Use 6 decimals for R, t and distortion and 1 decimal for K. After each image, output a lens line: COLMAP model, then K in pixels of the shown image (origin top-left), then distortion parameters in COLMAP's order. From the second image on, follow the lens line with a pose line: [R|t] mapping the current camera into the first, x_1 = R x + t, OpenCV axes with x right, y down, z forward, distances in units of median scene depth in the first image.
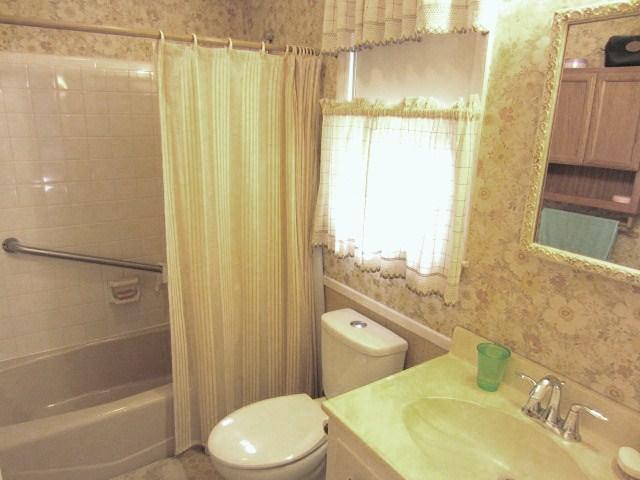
lens RADIAL K [[452.2, 0, 318.0], [0, 452.2, 241.4], [0, 0, 1]] dist [-0.039230, 0.009196]
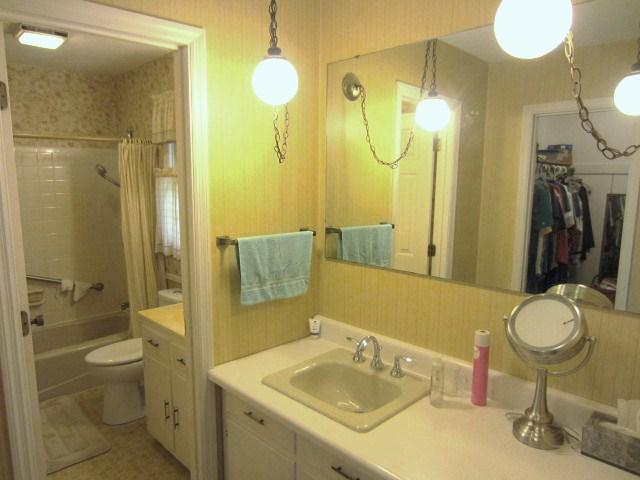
lens RADIAL K [[452.2, 0, 322.1], [0, 452.2, 240.3], [0, 0, 1]] dist [-0.039230, 0.009196]
pose [[0.984374, -0.049401, 0.169019, 0.326467], [0.070586, 0.990051, -0.121725, 0.212206], [-0.161324, 0.131754, 0.978067, -0.752334]]
